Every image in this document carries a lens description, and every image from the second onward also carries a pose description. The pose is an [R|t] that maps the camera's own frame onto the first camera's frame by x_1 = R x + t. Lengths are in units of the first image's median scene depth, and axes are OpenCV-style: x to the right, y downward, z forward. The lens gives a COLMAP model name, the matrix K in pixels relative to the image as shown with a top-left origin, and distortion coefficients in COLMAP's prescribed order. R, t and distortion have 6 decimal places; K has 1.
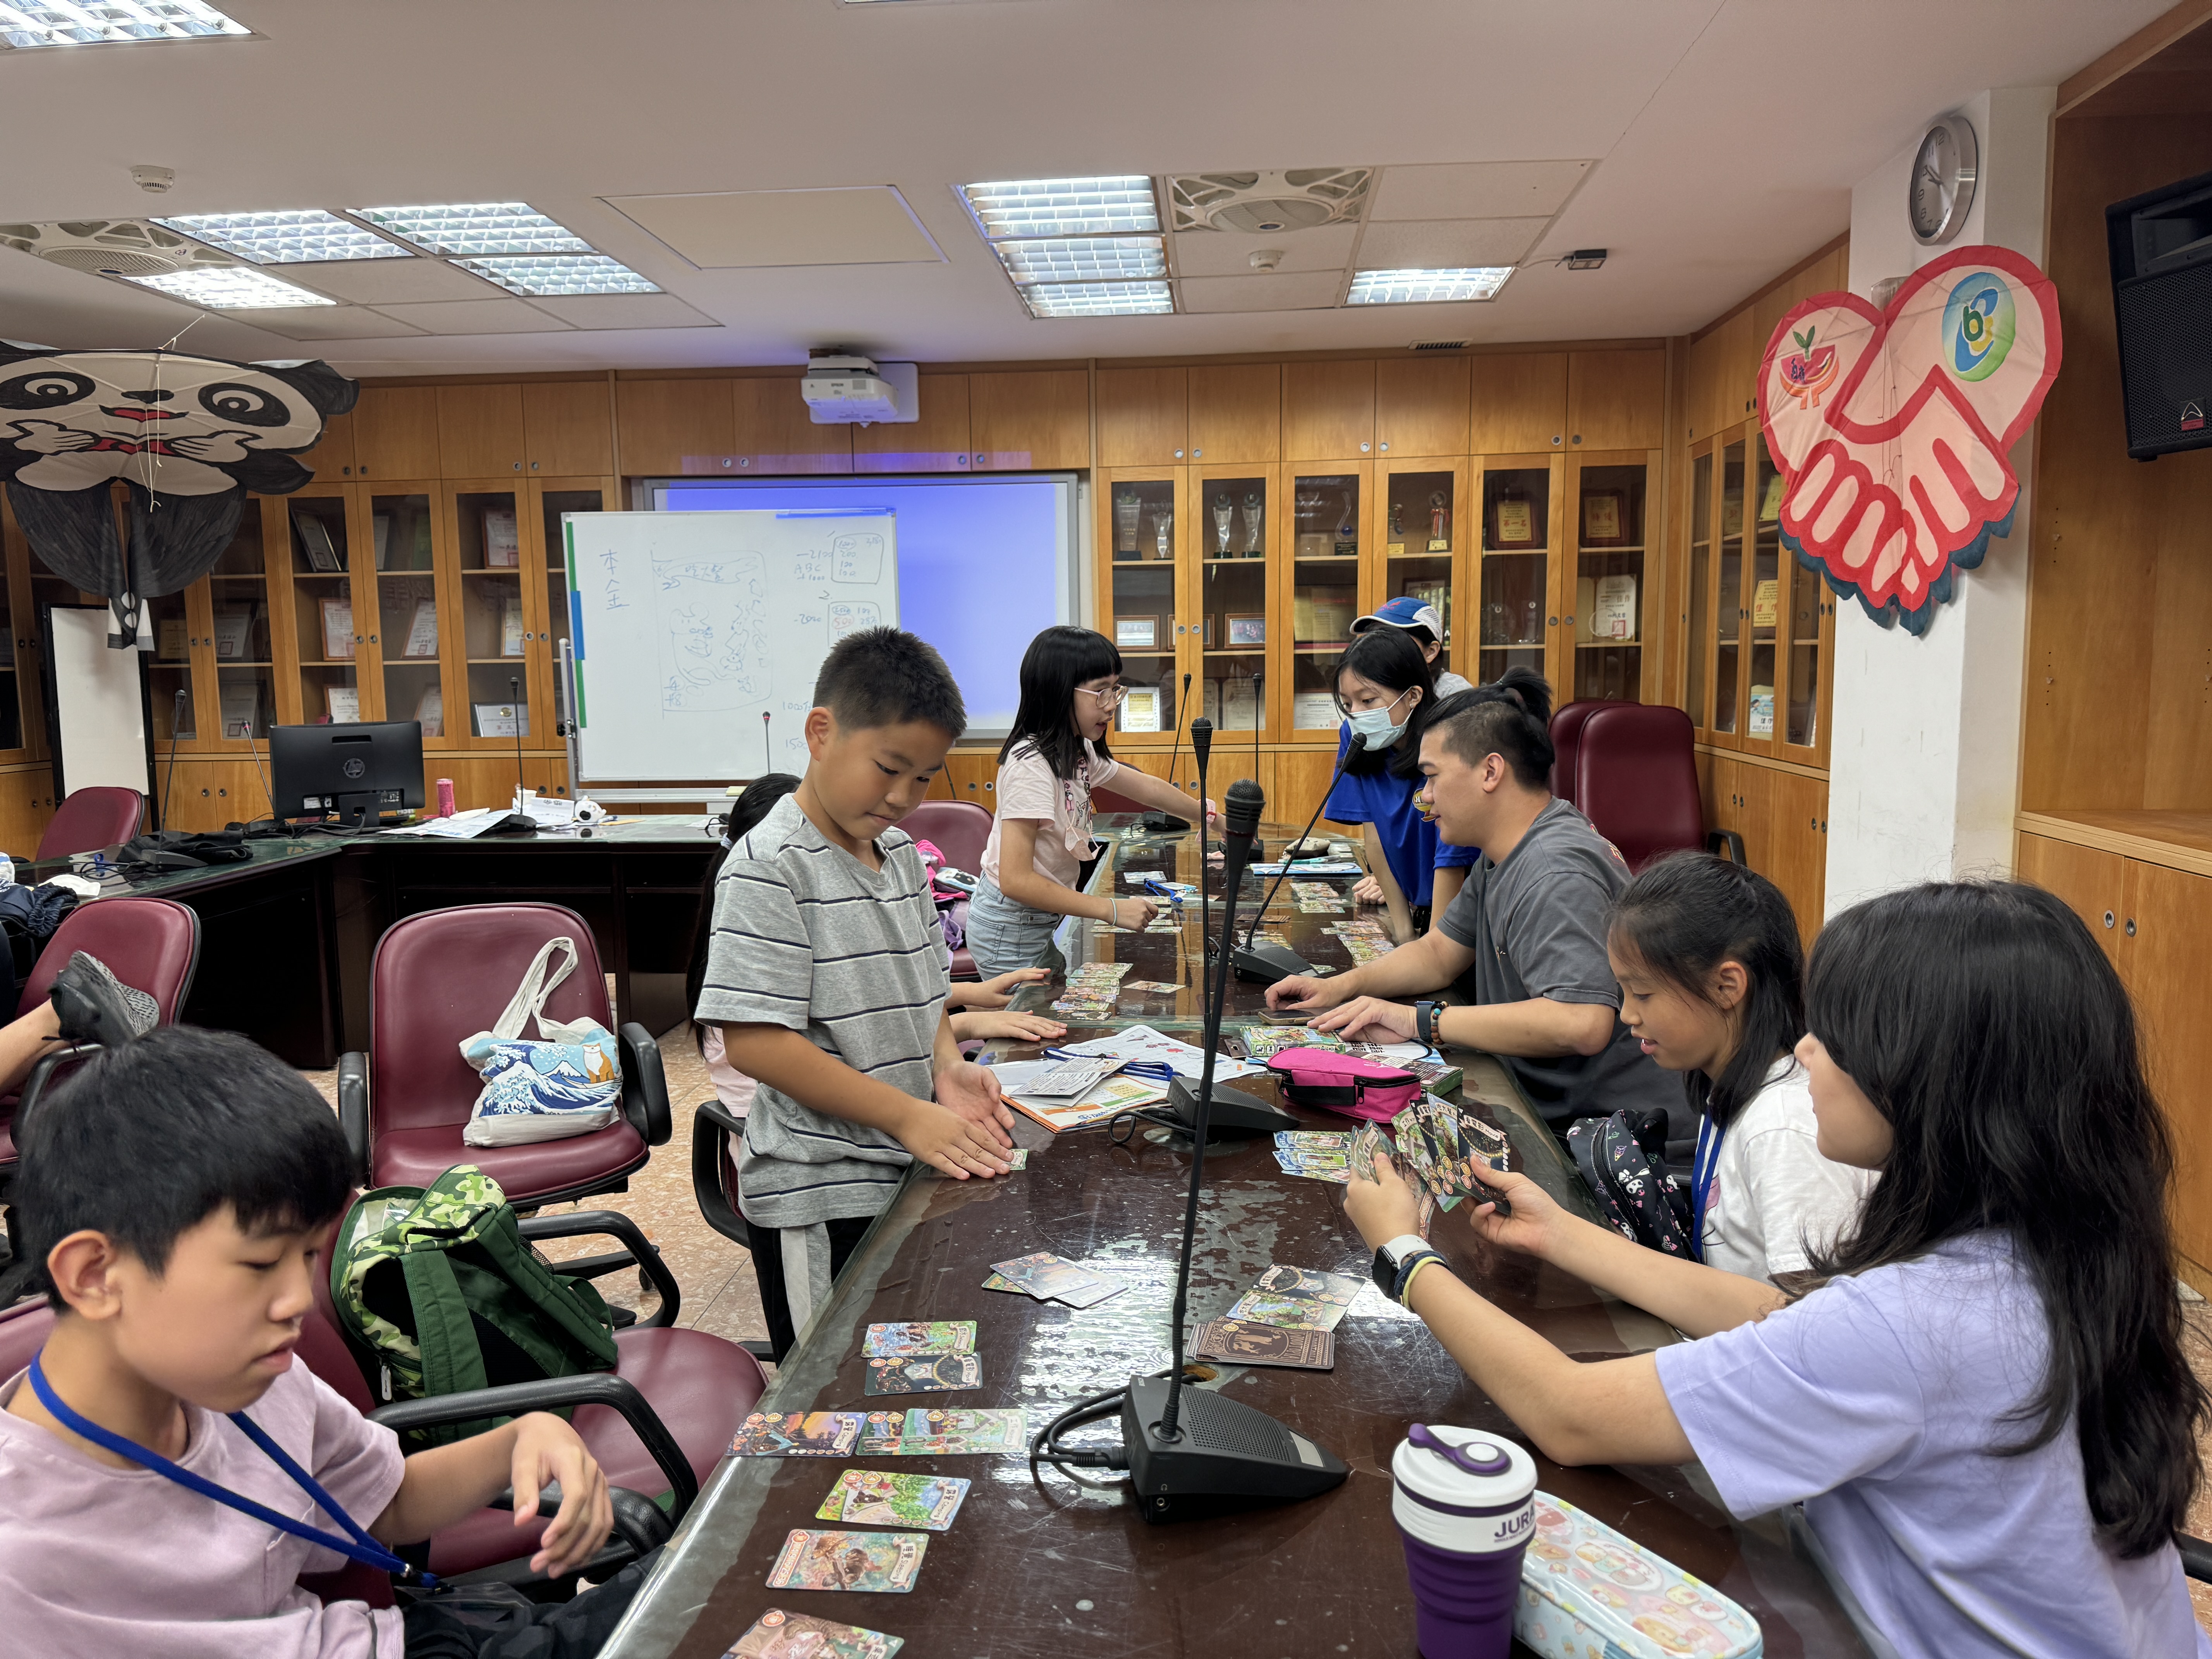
lens RADIAL K [[1570.4, 0, 1099.3], [0, 1570.4, 833.9], [0, 0, 1]] dist [0.019770, -0.023027]
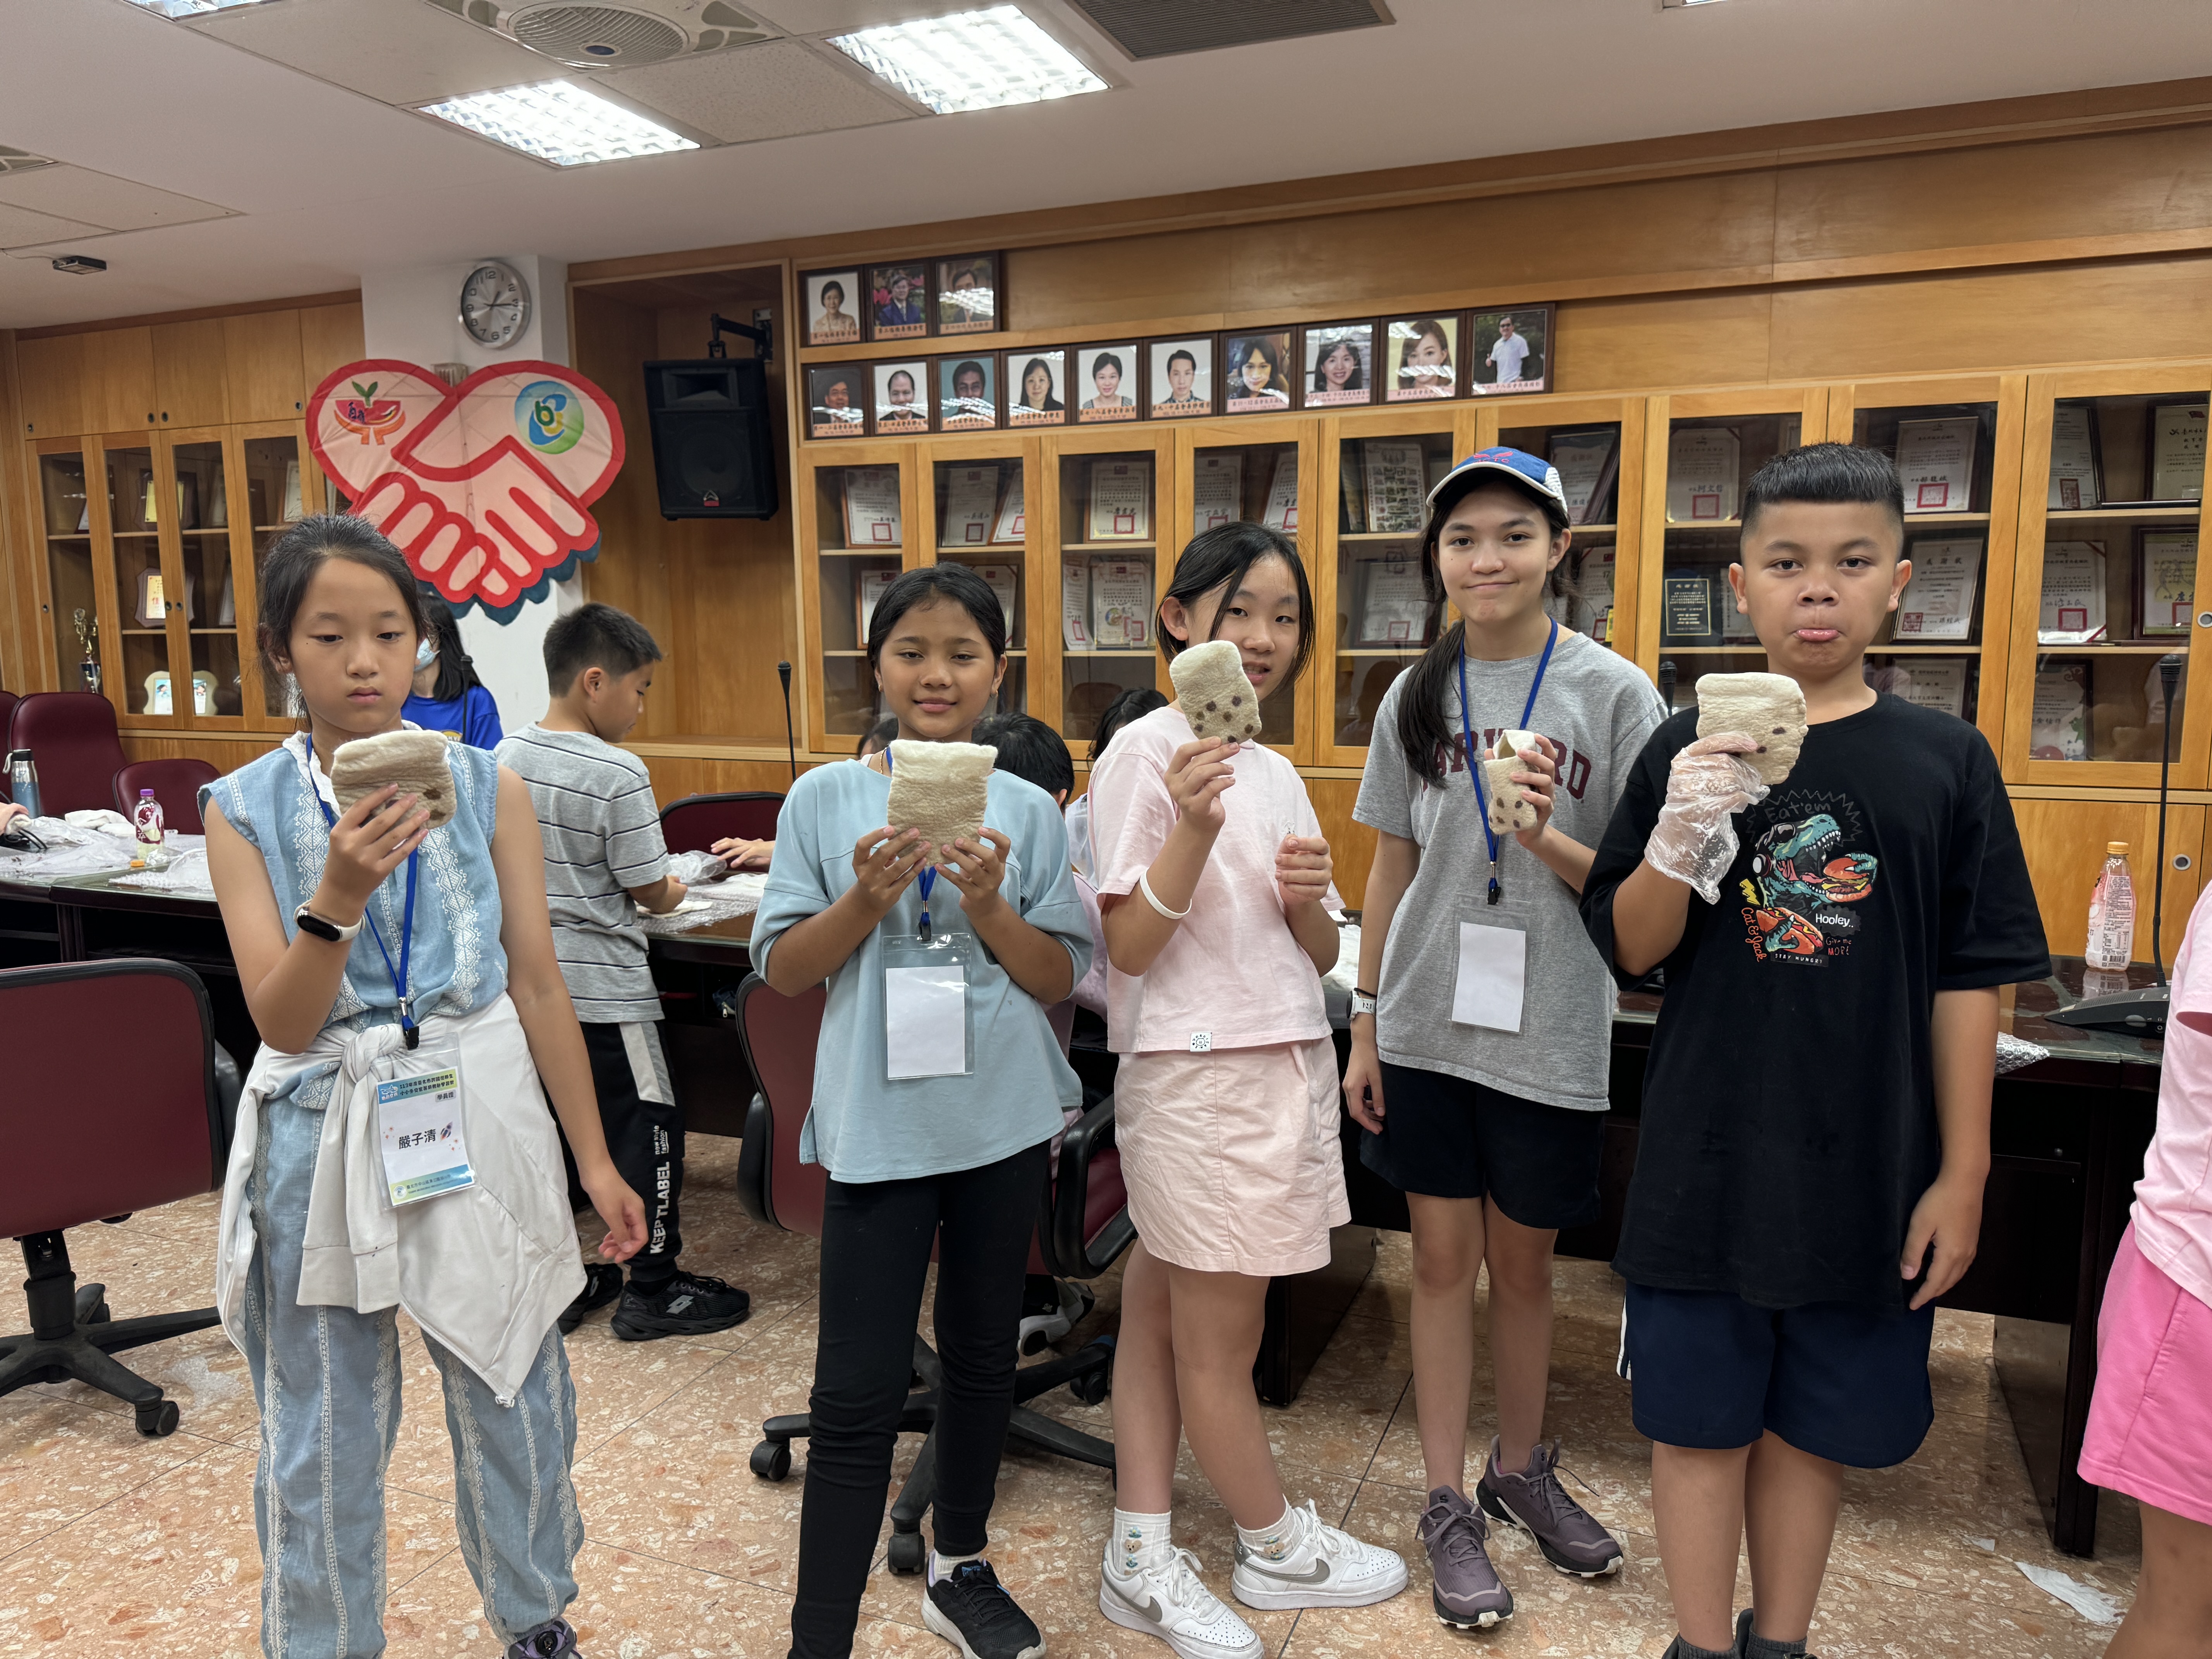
lens RADIAL K [[1570.4, 0, 1103.4], [0, 1570.4, 835.1], [0, 0, 1]] dist [0.019770, -0.023027]
pose [[0.212922, -0.115886, 0.970172, -1.259342], [0.111226, 0.989362, 0.093768, -0.019560], [-0.970718, 0.087943, 0.223546, 0.301899]]
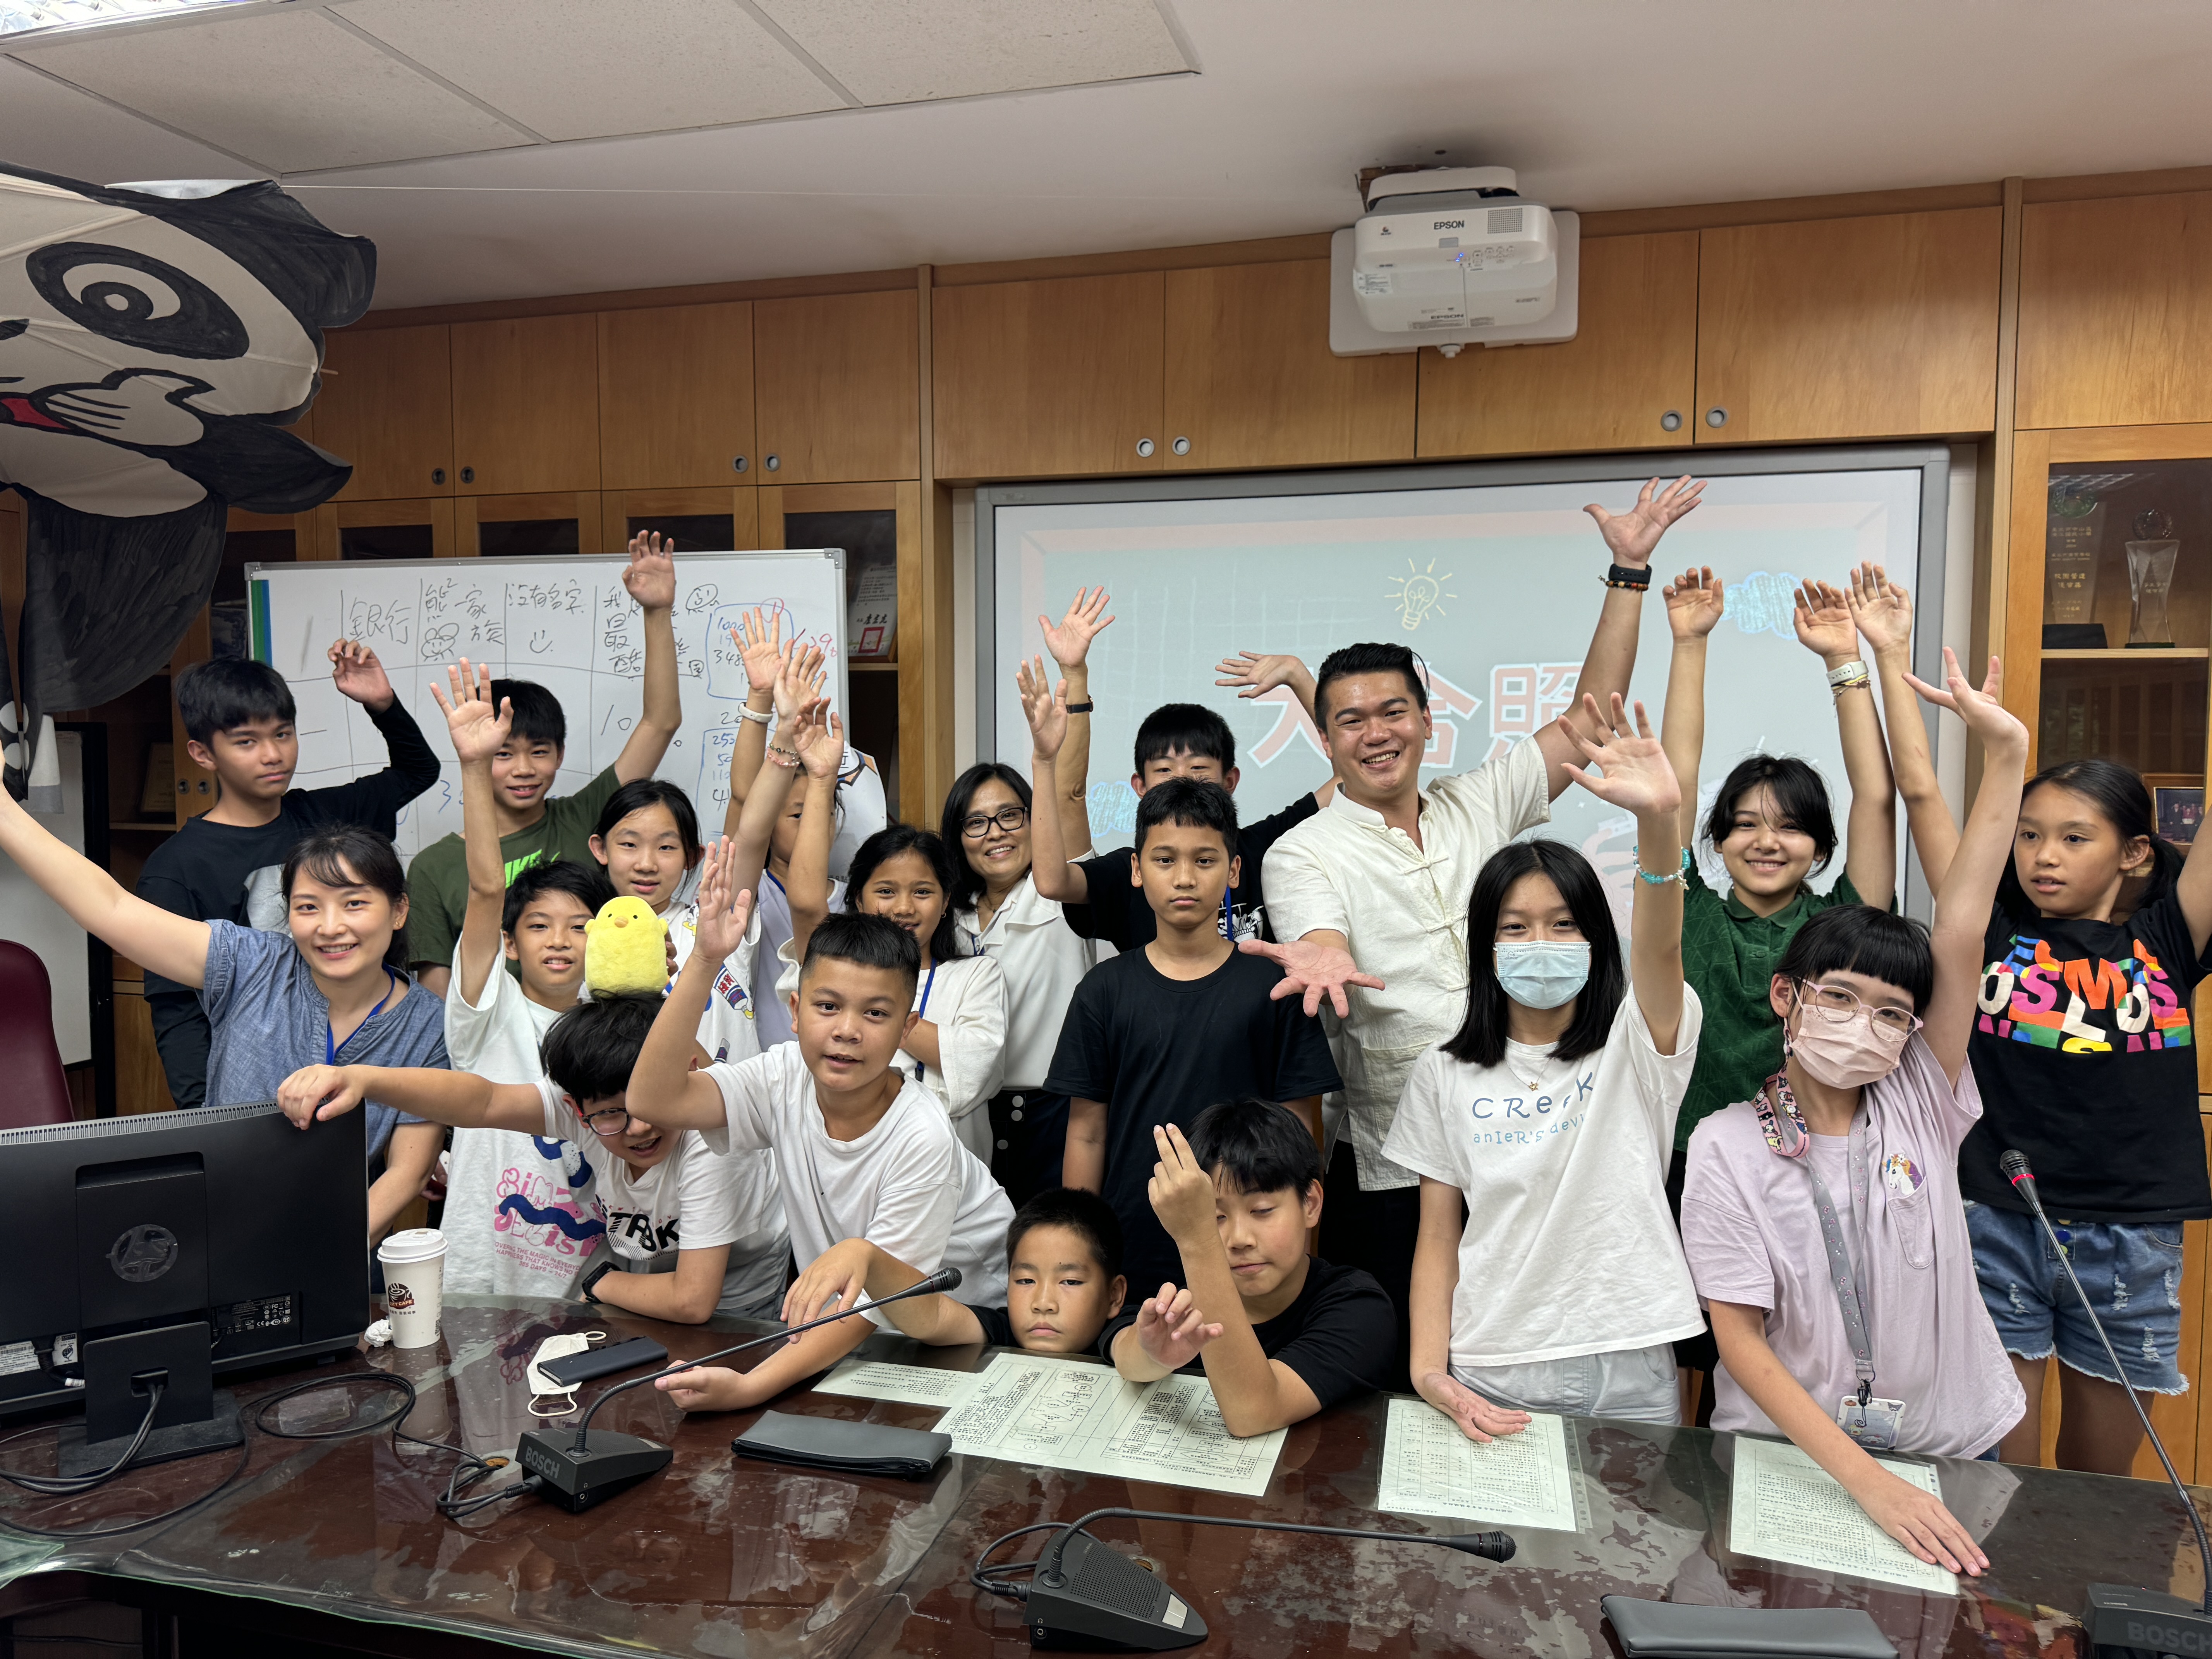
lens RADIAL K [[1570.4, 0, 1101.2], [0, 1570.4, 844.1], [0, 0, 1]] dist [0.019770, -0.023027]
pose [[0.982689, 0.027359, -0.183230, -0.157767], [-0.035570, 0.998498, -0.041678, -0.092388], [0.181814, 0.047474, 0.982186, 0.526533]]
